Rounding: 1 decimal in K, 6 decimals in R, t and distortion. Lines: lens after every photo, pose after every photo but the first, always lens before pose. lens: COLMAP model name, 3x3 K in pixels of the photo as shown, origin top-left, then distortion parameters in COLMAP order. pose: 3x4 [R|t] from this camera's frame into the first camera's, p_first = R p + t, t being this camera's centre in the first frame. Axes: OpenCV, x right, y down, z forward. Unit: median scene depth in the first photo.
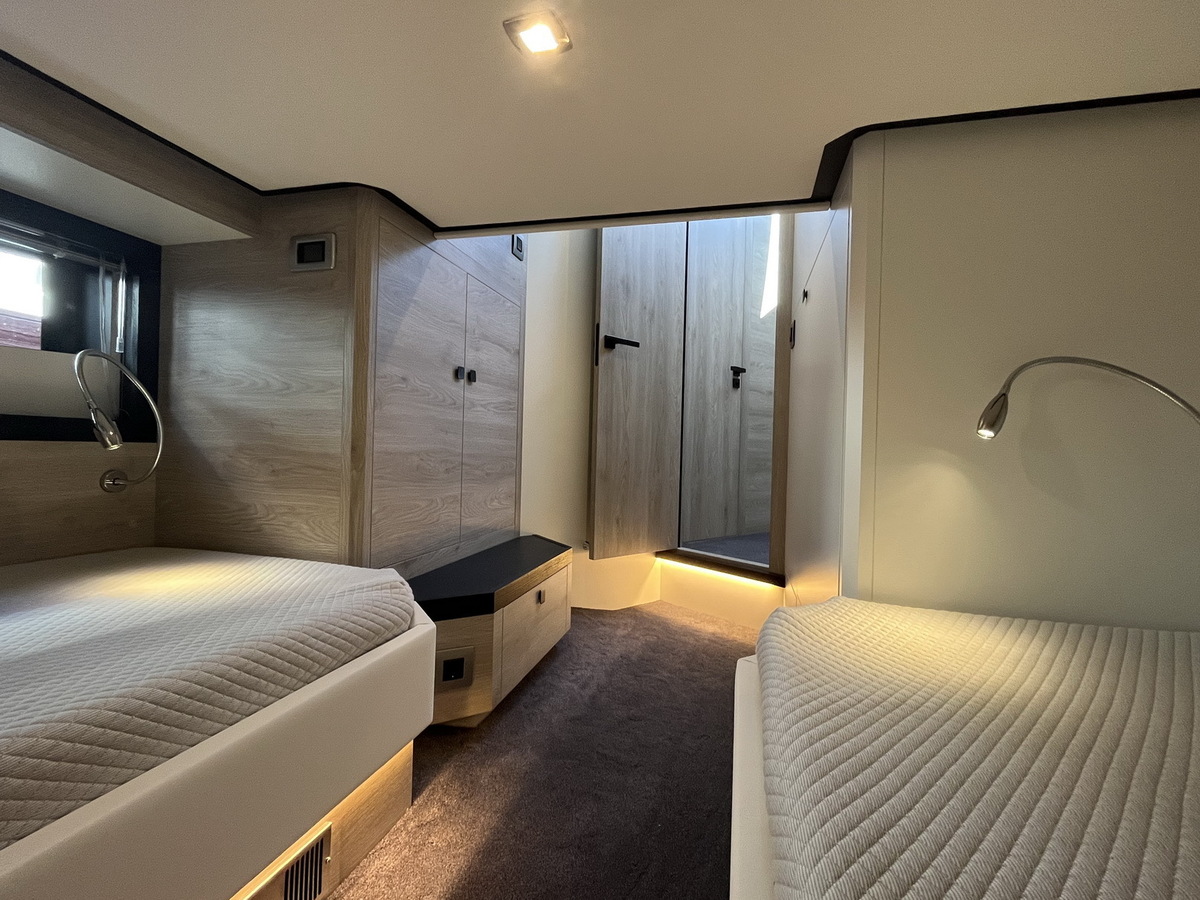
lens RADIAL K [[549.5, 0, 600.0], [0, 549.5, 450.0], [0, 0, 1]] dist [-0.000151, -0.000272]
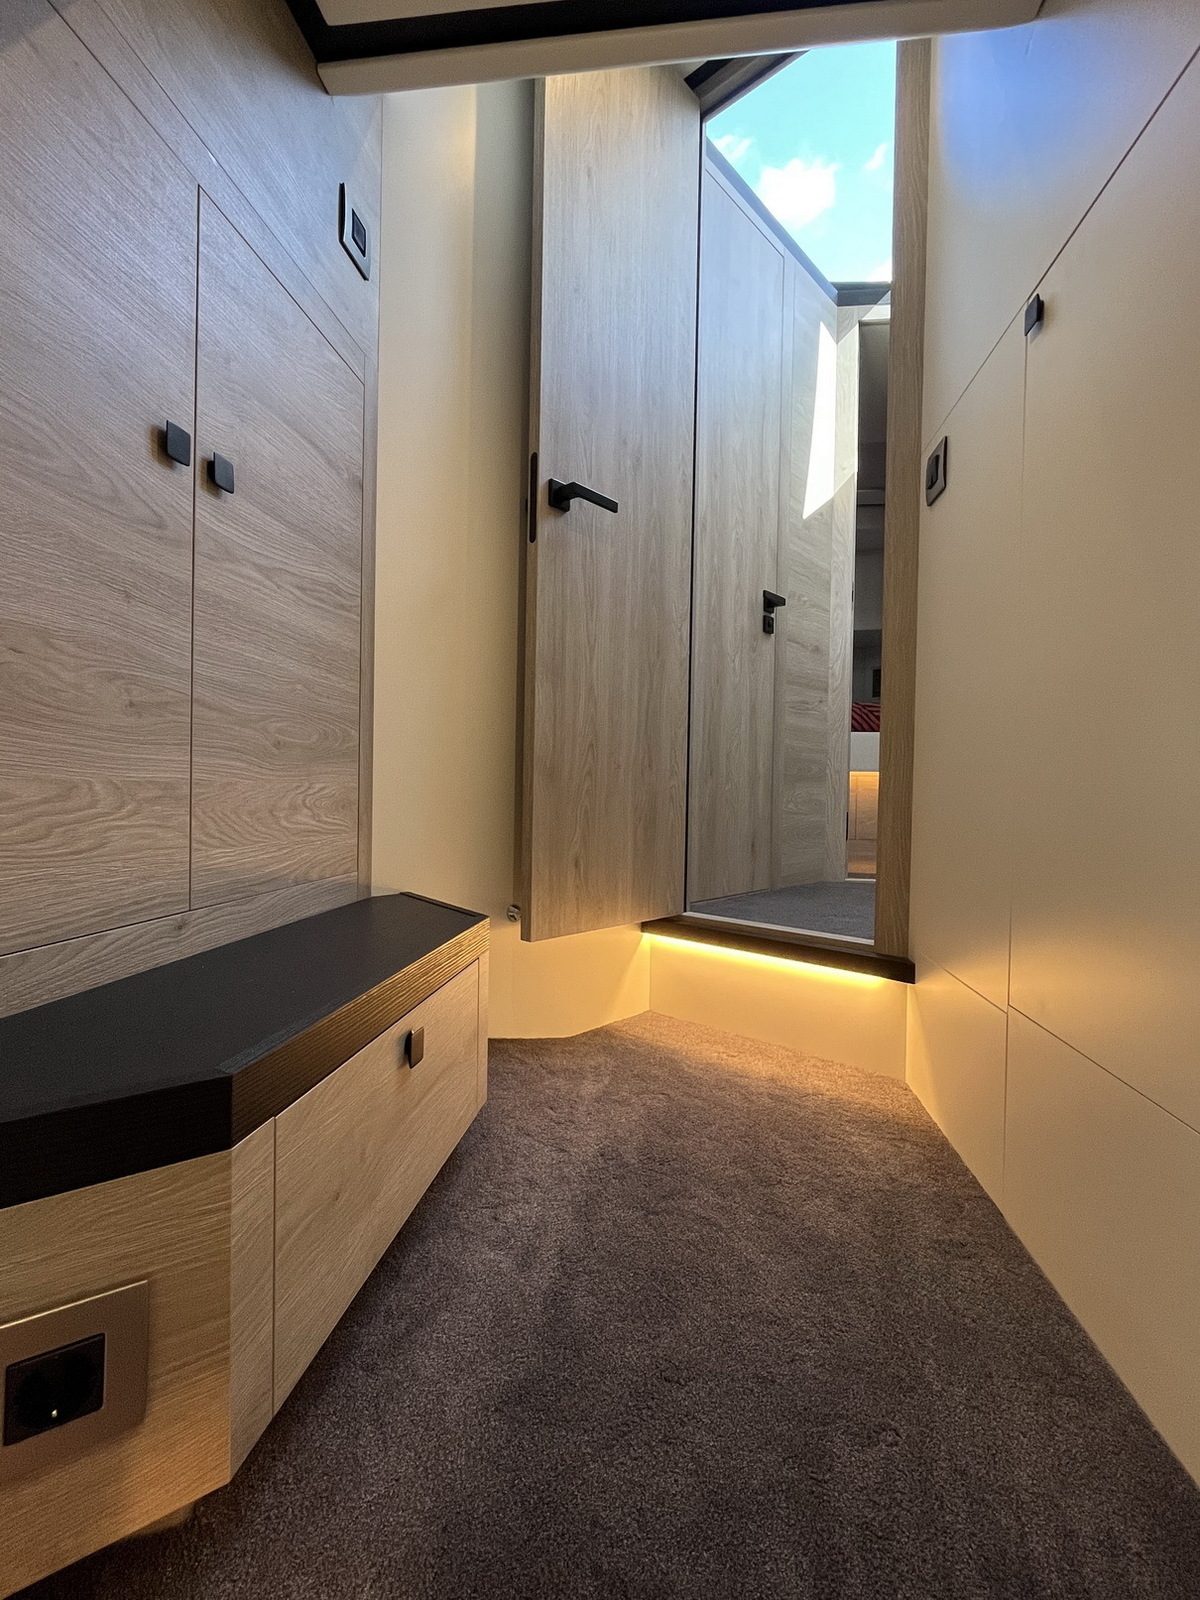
lens RADIAL K [[732.6, 0, 600.0], [0, 732.6, 800.0], [0, 0, 1]] dist [-0.000151, -0.000272]
pose [[0.992841, -0.011423, 0.118900, -0.026627], [0.009698, 0.999839, 0.015083, 0.065310], [-0.119053, -0.013822, 0.992792, 0.350537]]
